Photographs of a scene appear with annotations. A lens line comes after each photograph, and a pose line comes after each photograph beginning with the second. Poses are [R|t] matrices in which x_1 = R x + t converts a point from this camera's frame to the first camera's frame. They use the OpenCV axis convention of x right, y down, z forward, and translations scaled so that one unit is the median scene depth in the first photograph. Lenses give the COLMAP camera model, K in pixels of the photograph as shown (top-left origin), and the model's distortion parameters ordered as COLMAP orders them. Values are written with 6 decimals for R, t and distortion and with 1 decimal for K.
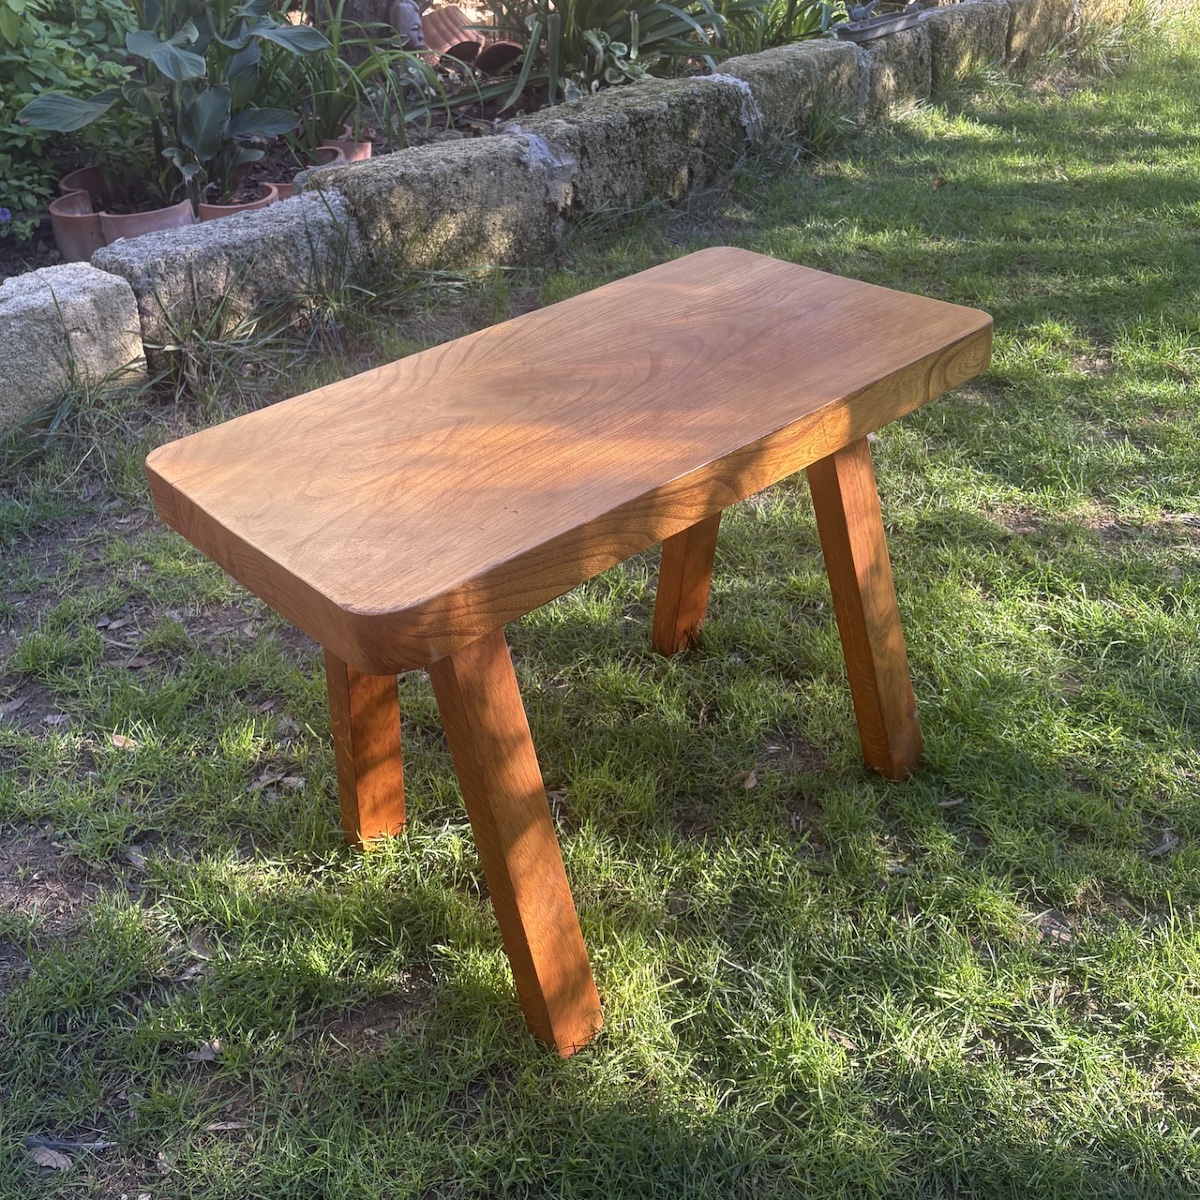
lens RADIAL K [[1239.4, 0, 644.9], [0, 1239.4, 475.6], [0, 0, 1]] dist [0.003170, -0.003506]
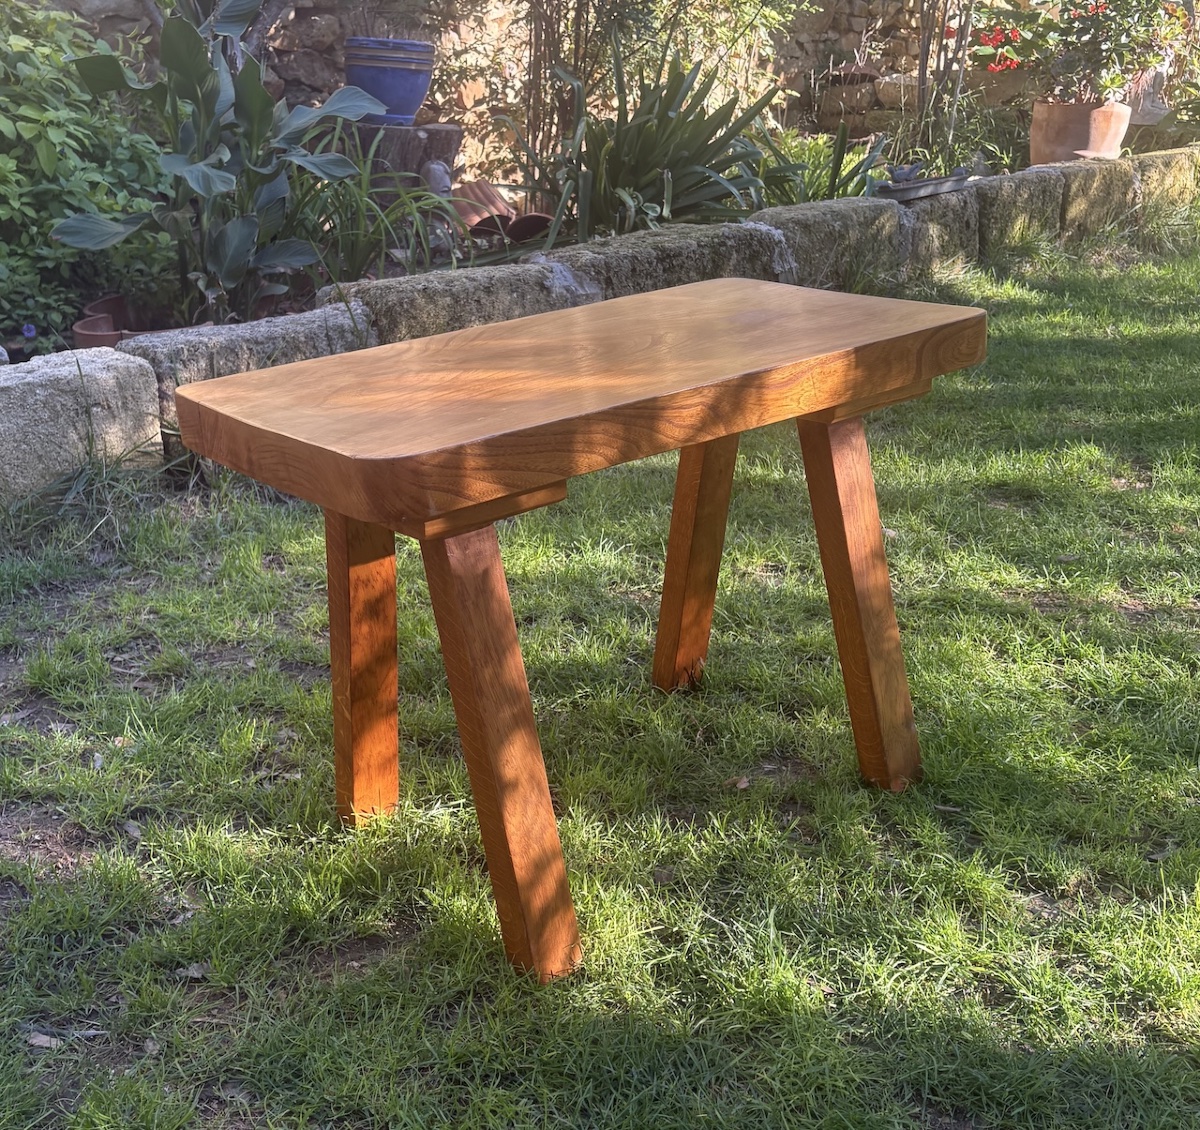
lens RADIAL K [[1345.8, 0, 600.0], [0, 1345.8, 565.0], [0, 0, 1]] dist [0.023795, -0.052020]
pose [[0.998019, 0.026085, -0.057256, 0.015863], [-0.031861, 0.994233, -0.102400, 0.106393], [0.054254, 0.104021, 0.993094, -0.055010]]
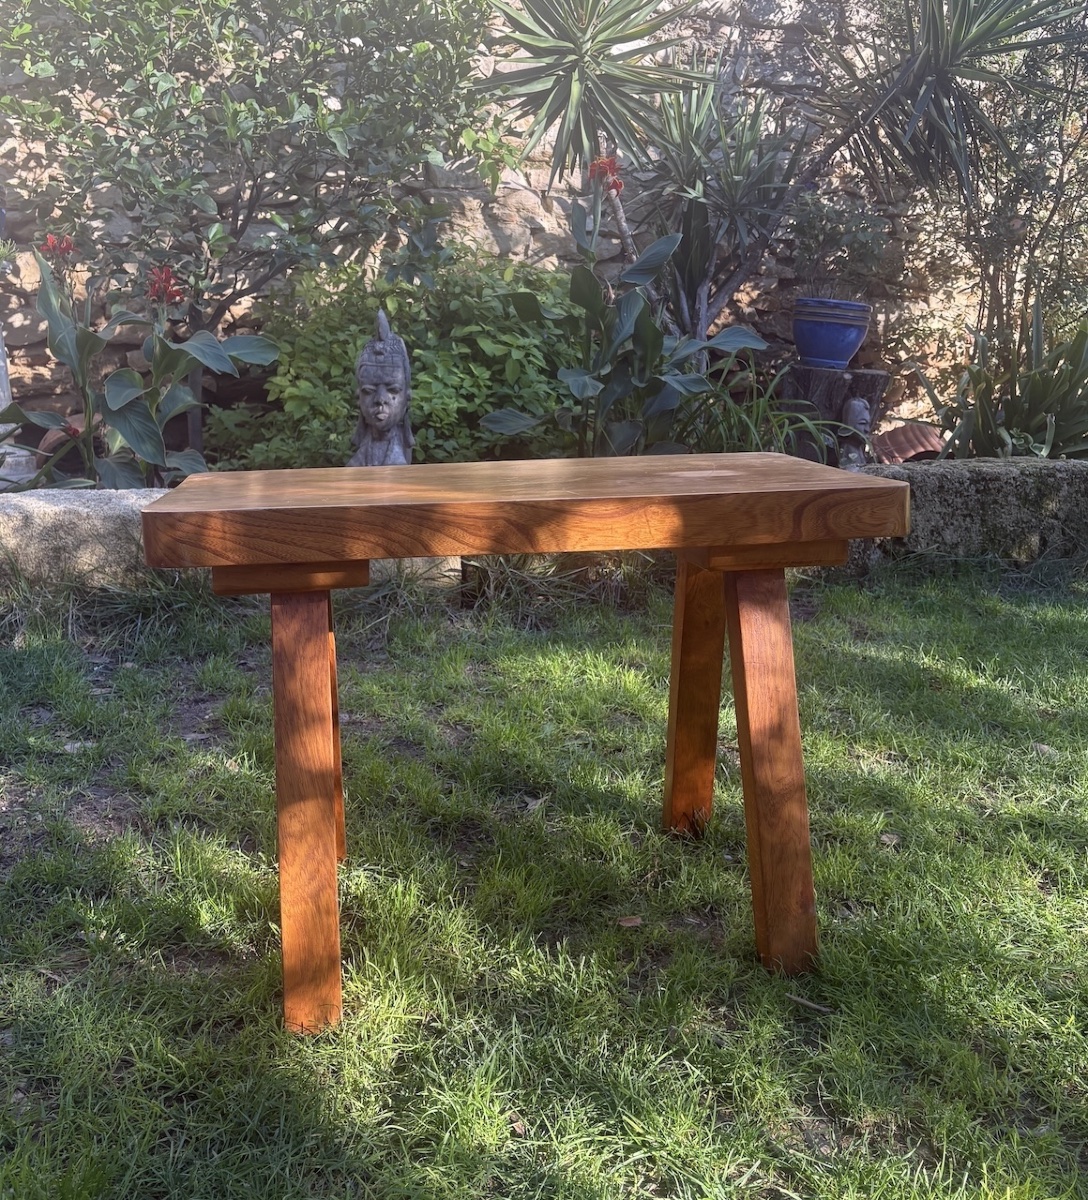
lens RADIAL K [[1078.5, 0, 544.0], [0, 1078.5, 600.0], [0, 0, 1]] dist [0.070353, -0.224122]
pose [[0.857067, 0.153127, -0.491923, 0.237081], [-0.256629, 0.954814, -0.149903, 0.083068], [0.446740, 0.254719, 0.857637, 0.080378]]
